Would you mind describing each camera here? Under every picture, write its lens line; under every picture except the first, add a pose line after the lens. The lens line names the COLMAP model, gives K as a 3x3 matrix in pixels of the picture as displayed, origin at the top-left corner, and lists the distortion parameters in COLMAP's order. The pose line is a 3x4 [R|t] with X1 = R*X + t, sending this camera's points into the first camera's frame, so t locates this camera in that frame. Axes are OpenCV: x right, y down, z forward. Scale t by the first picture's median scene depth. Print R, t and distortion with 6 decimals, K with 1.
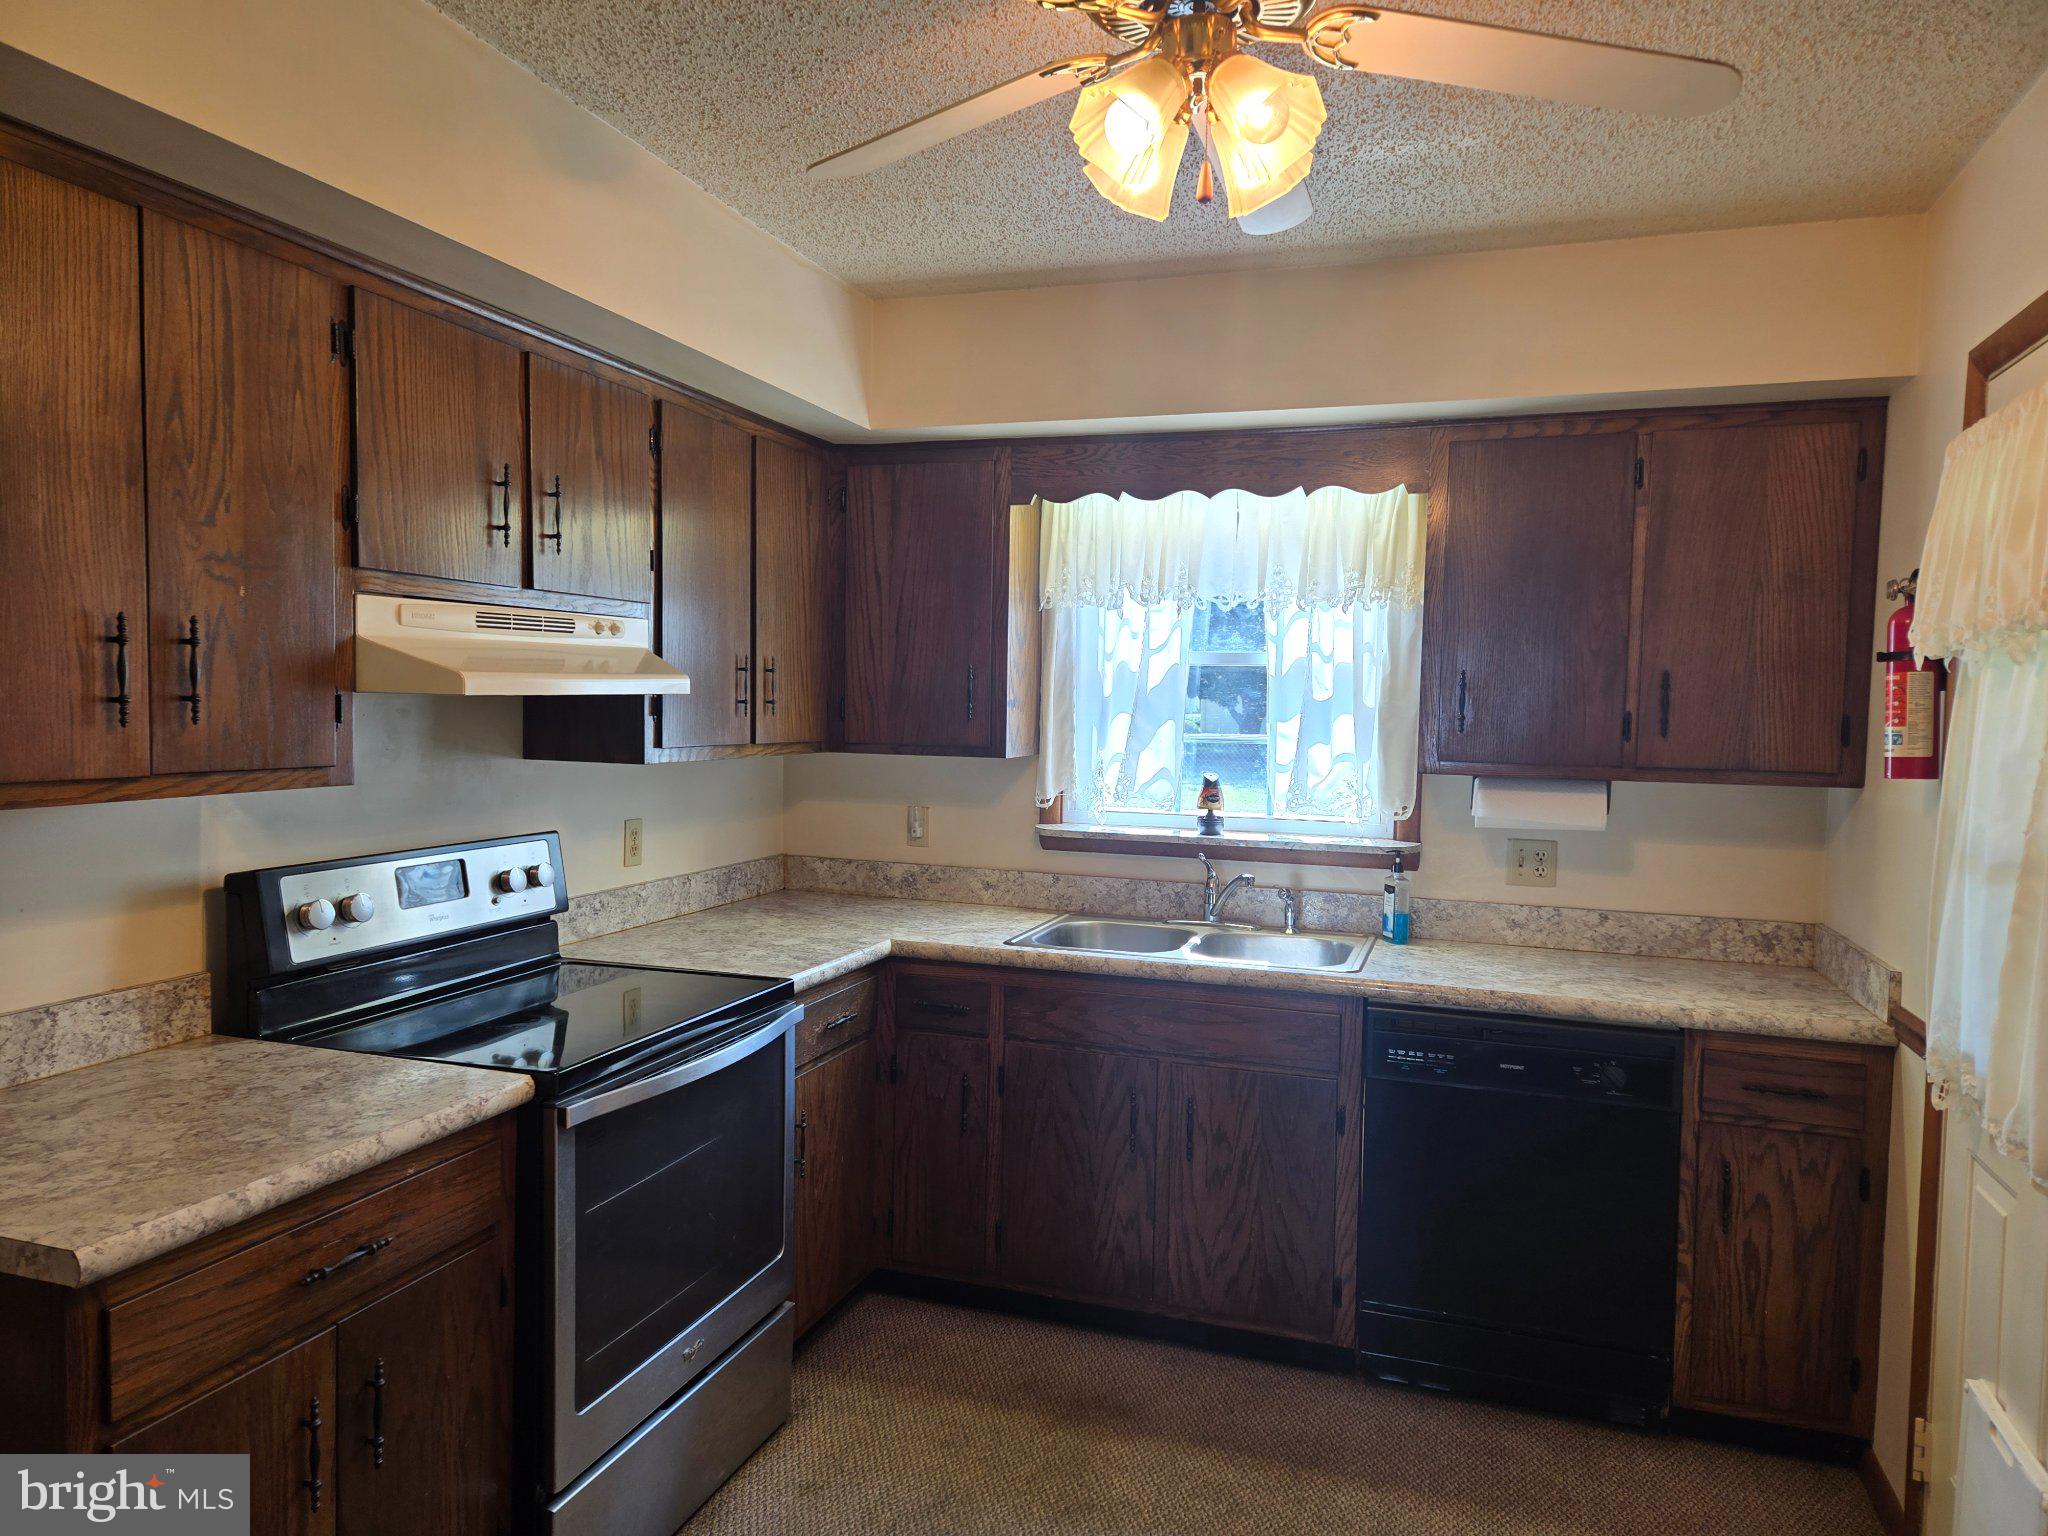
lens RADIAL K [[1386.6, 0, 1019.3], [0, 1386.6, 777.2], [0, 0, 1]] dist [0.075931, -0.058069]
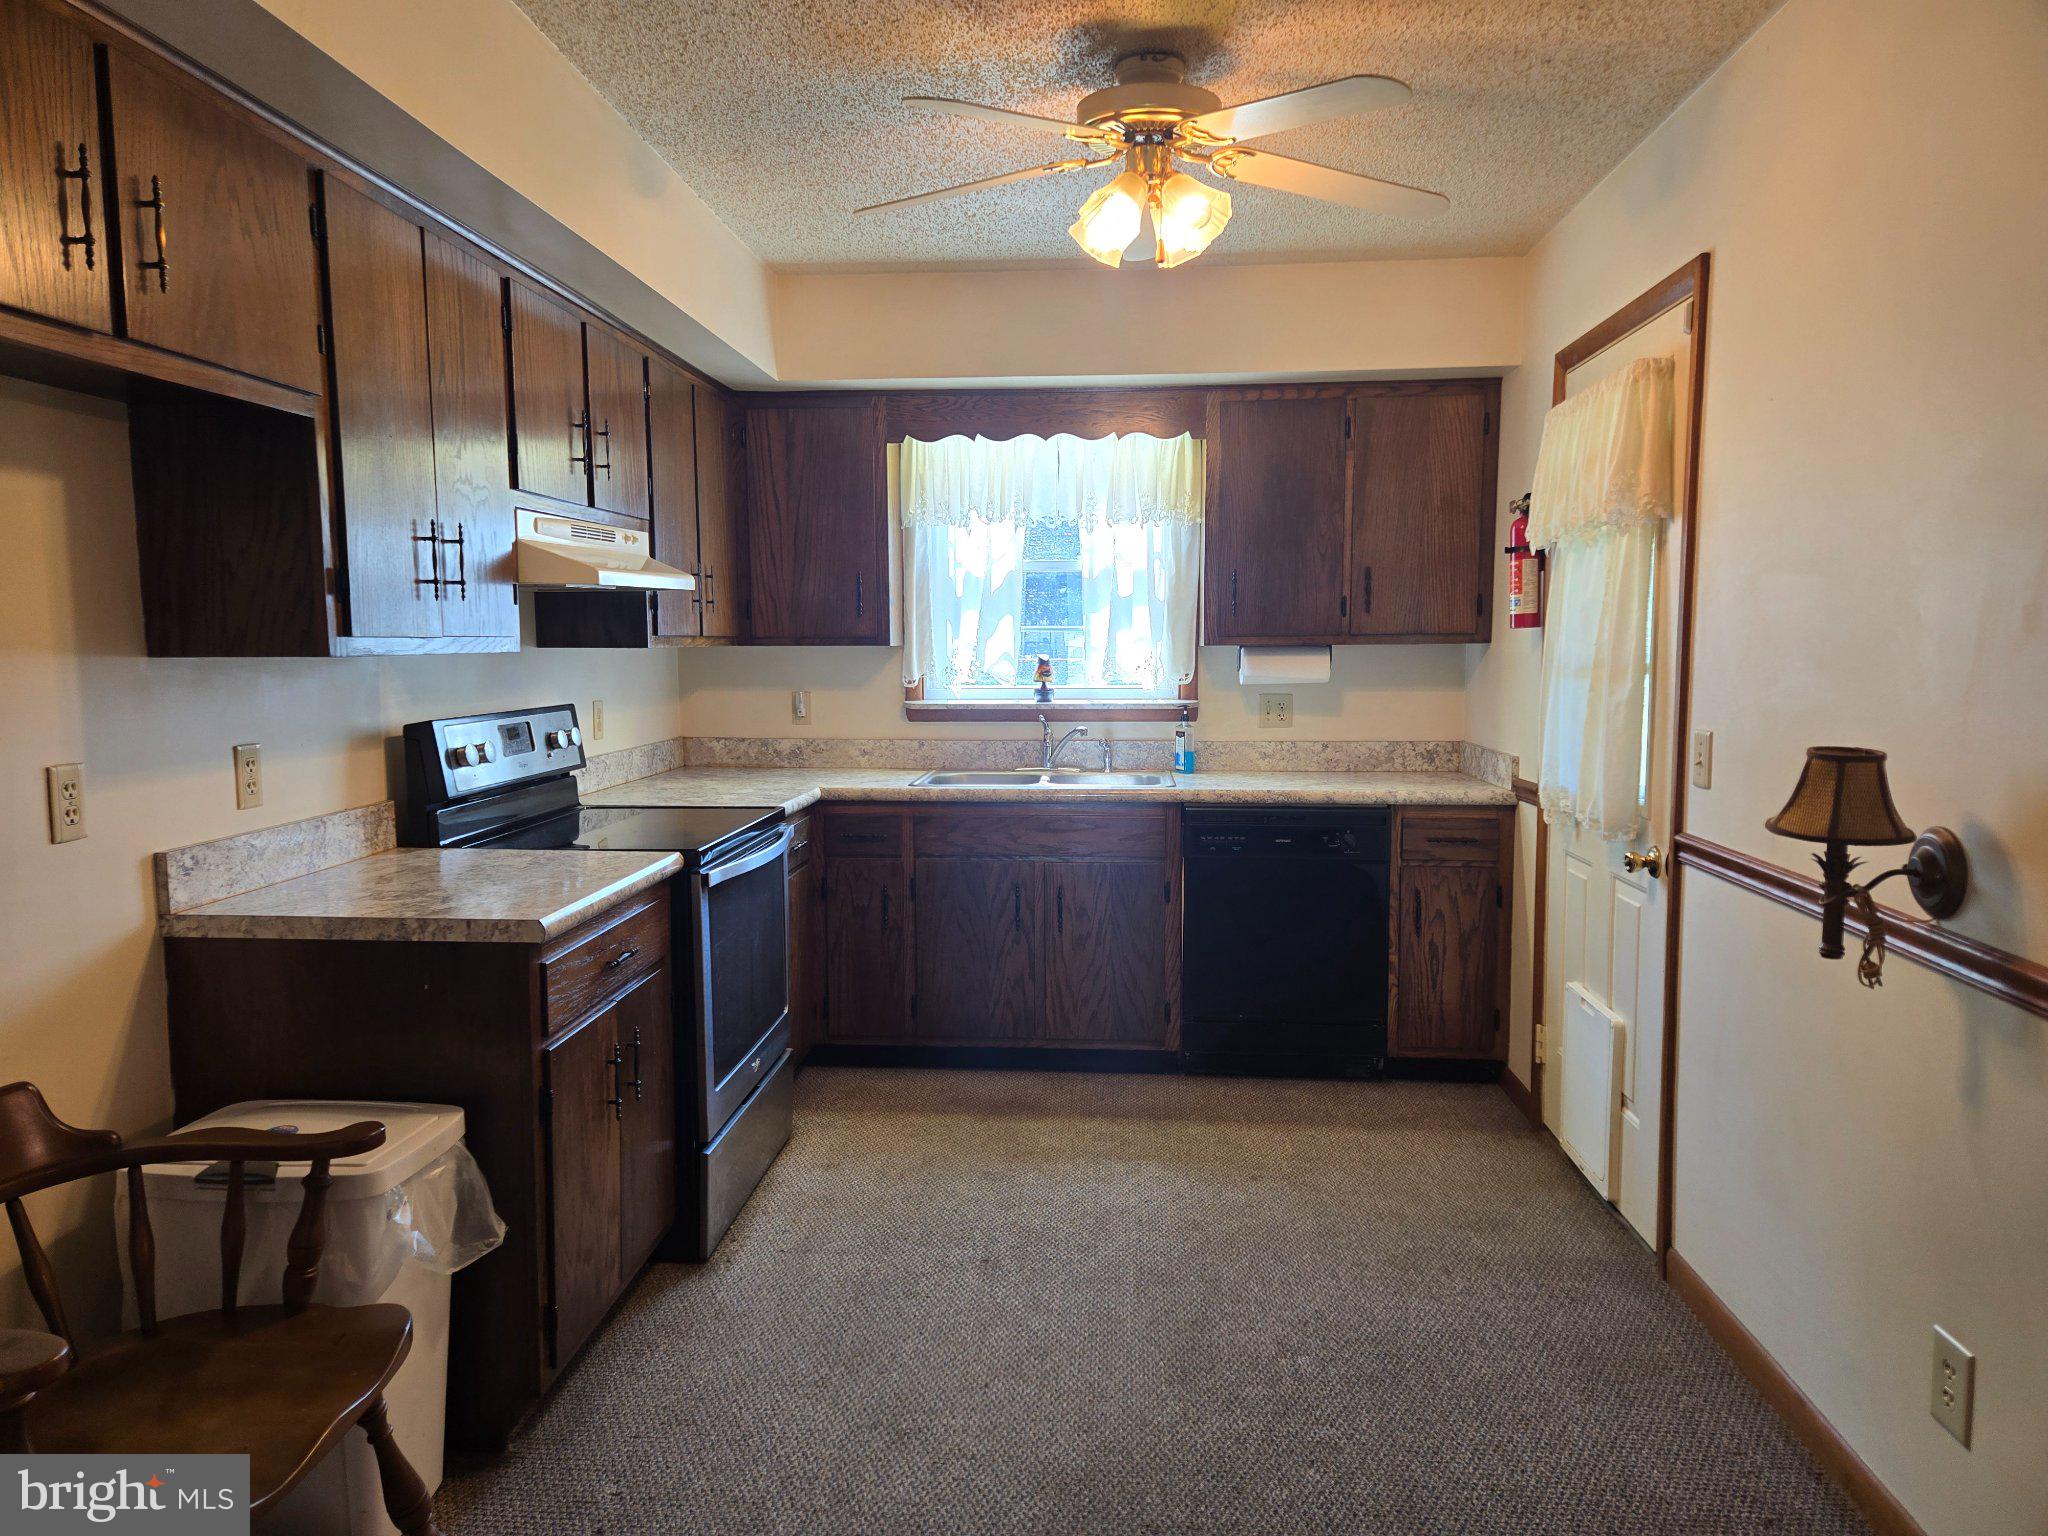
lens RADIAL K [[1386.6, 0, 1014.3], [0, 1386.6, 773.9], [0, 0, 1]] dist [0.075931, -0.058069]
pose [[0.969166, -0.047676, 0.241752, -0.253823], [0.037220, 0.998171, 0.047637, 0.056291], [-0.243581, -0.037170, 0.969168, -0.313623]]
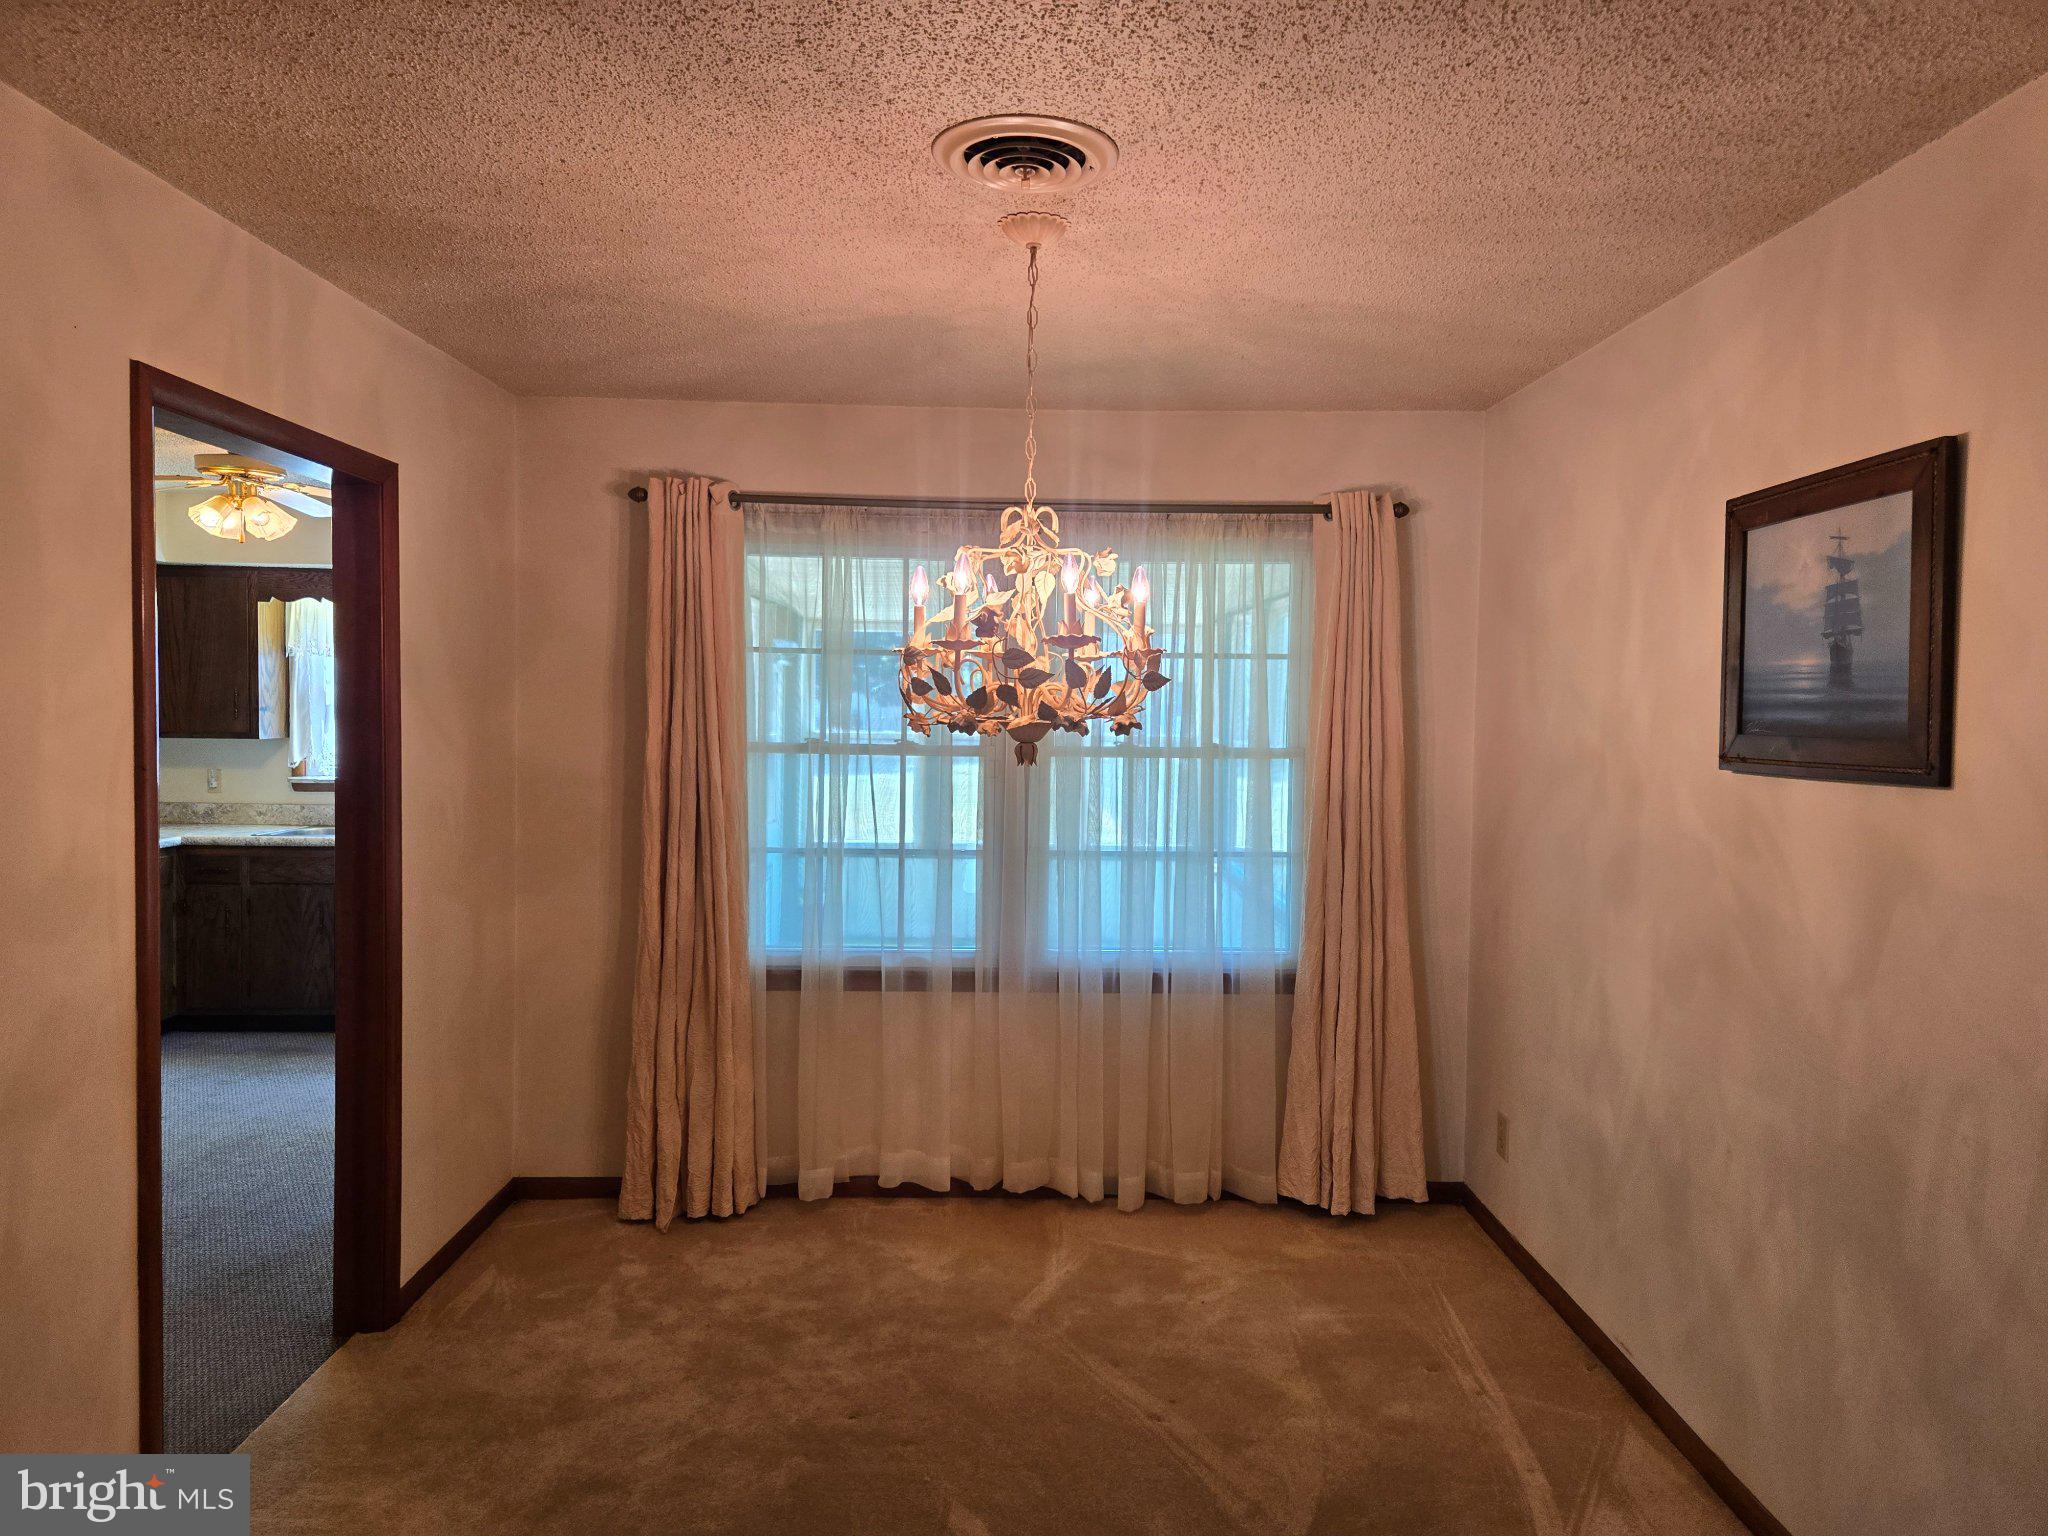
lens RADIAL K [[1386.6, 0, 1033.8], [0, 1386.6, 755.9], [0, 0, 1]] dist [0.075931, -0.058069]
pose [[0.937925, -0.020717, 0.346220, 0.363101], [0.026276, 0.999590, -0.011370, 0.067545], [-0.345842, 0.019761, 0.938084, -1.313263]]
